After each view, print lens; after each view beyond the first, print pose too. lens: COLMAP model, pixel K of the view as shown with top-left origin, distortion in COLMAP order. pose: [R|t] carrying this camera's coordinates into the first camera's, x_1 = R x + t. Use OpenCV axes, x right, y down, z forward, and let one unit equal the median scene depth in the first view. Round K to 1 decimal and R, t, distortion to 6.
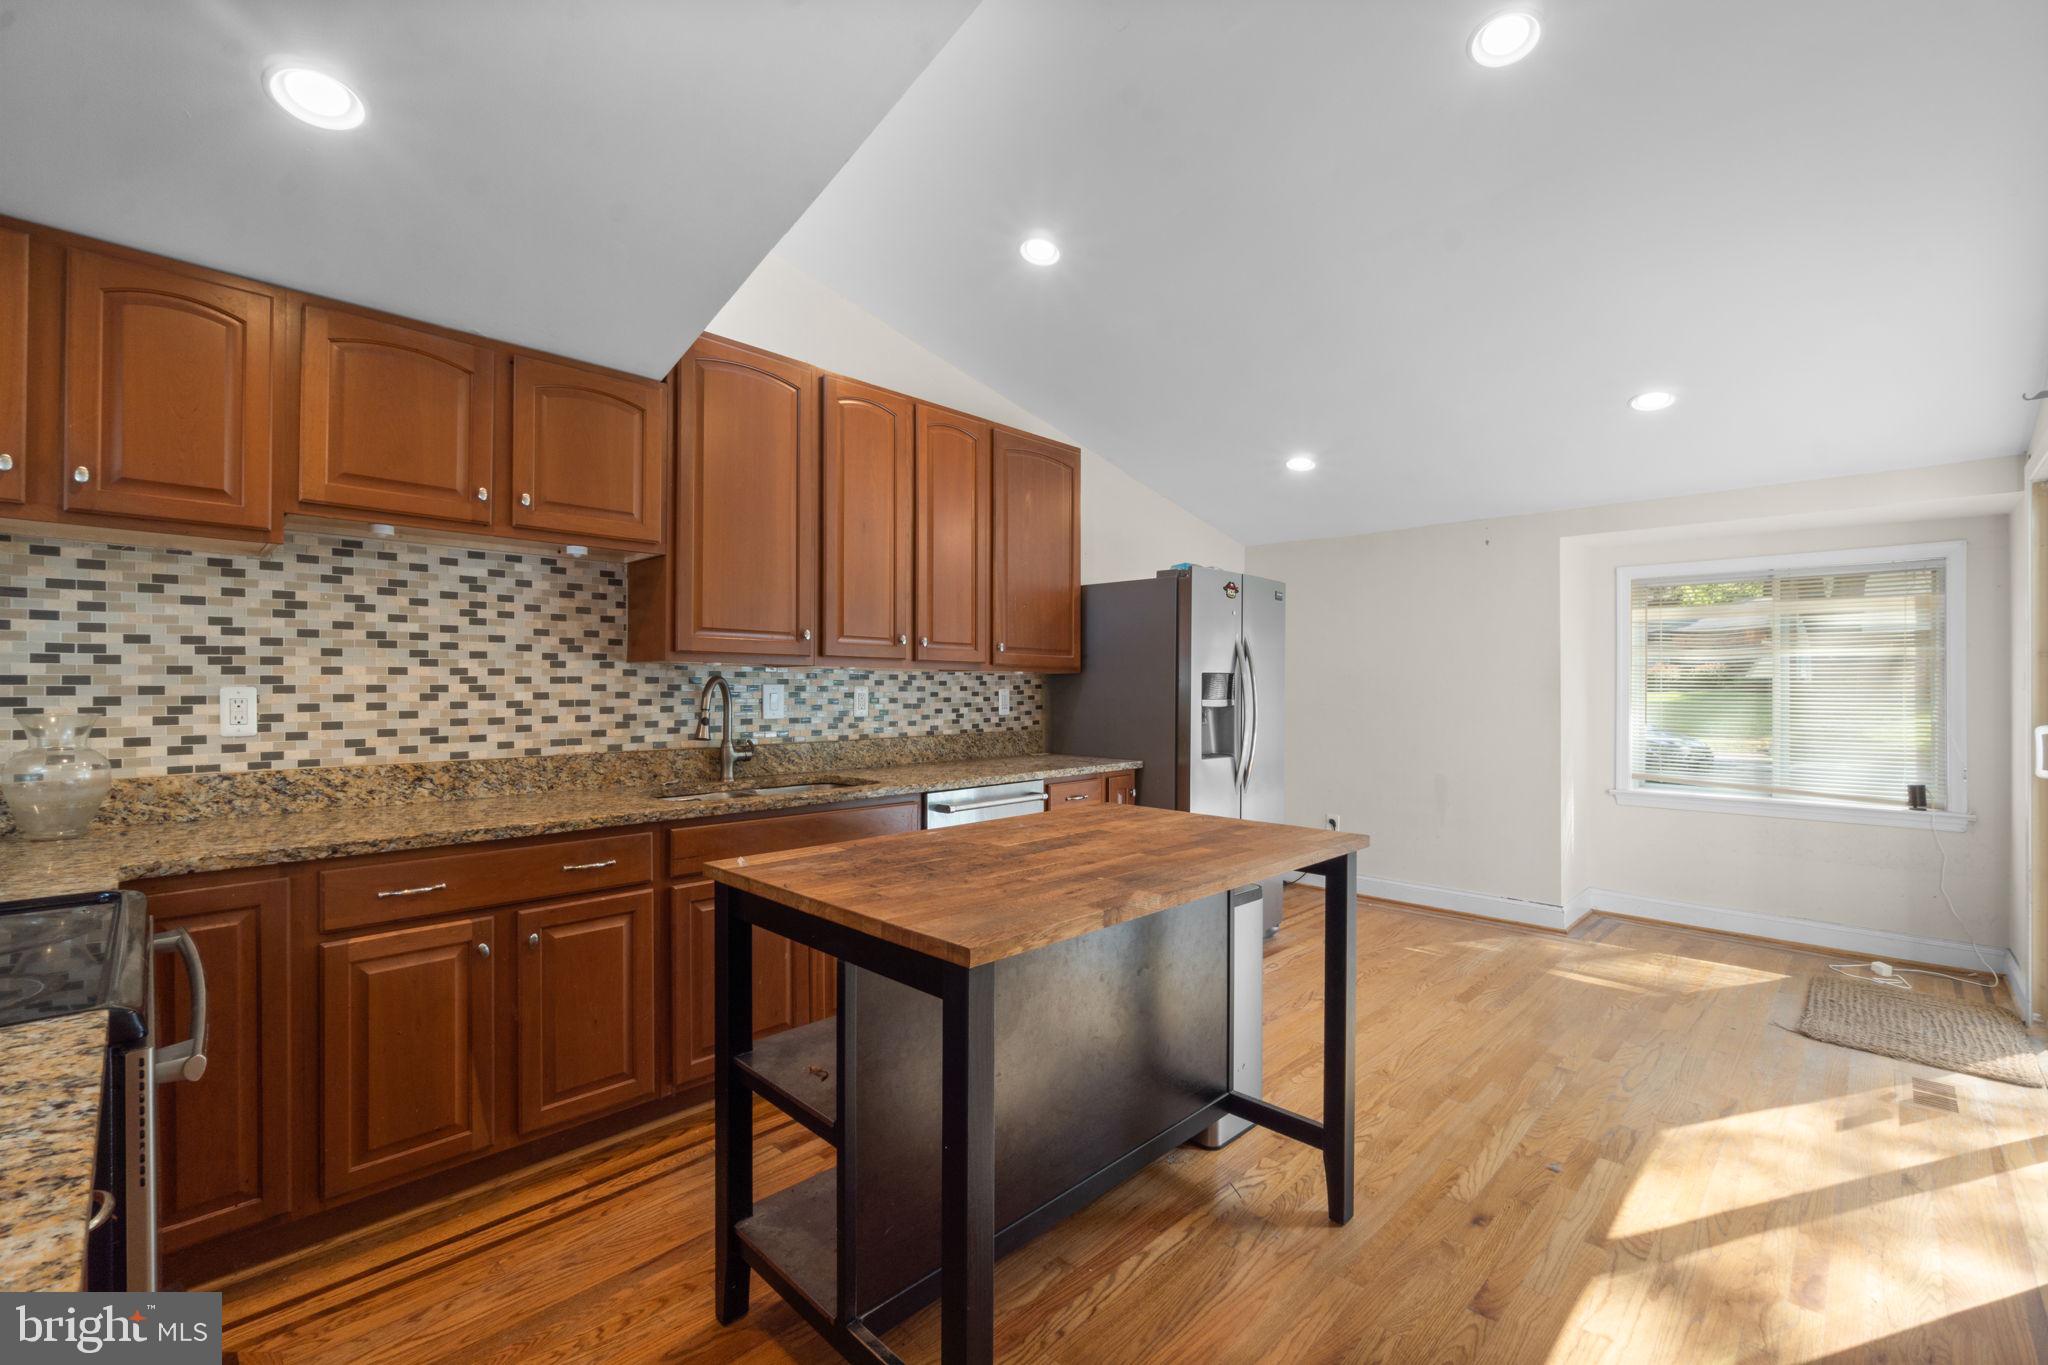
lens RADIAL K [[873.2, 0, 1022.3], [0, 873.2, 683.8], [0, 0, 1]] dist [0.002816, 0.000120]
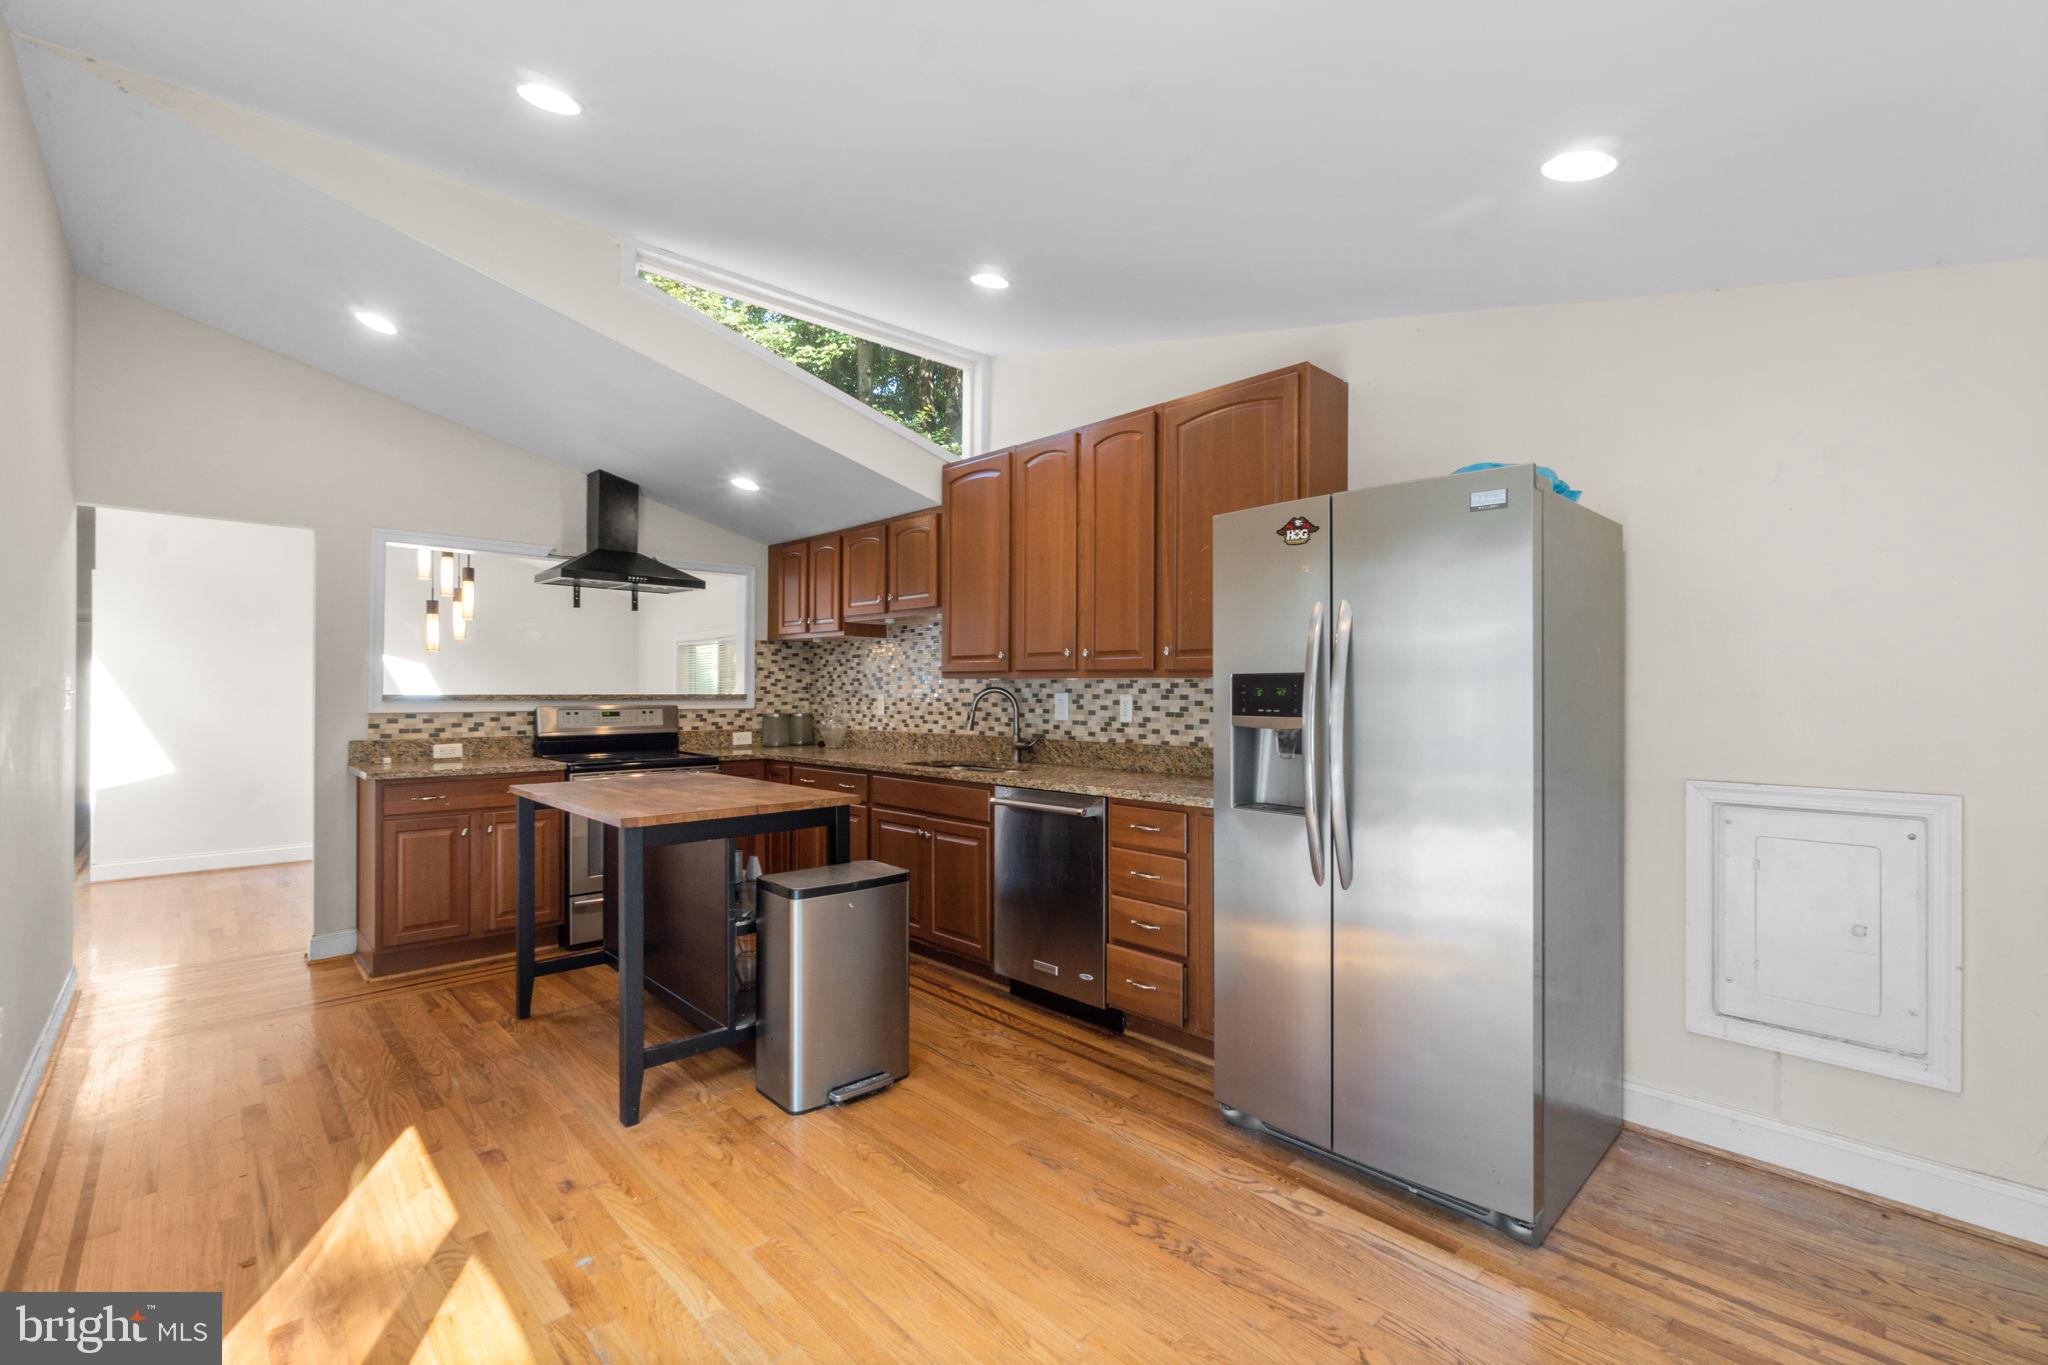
lens RADIAL K [[873.2, 0, 1019.2], [0, 873.2, 688.4], [0, 0, 1]] dist [0.002816, 0.000120]
pose [[-0.031321, -0.004812, -0.999498, 0.940982], [0.003709, 0.999981, -0.004930, 0.000093], [0.999503, -0.003862, -0.031302, 0.941612]]
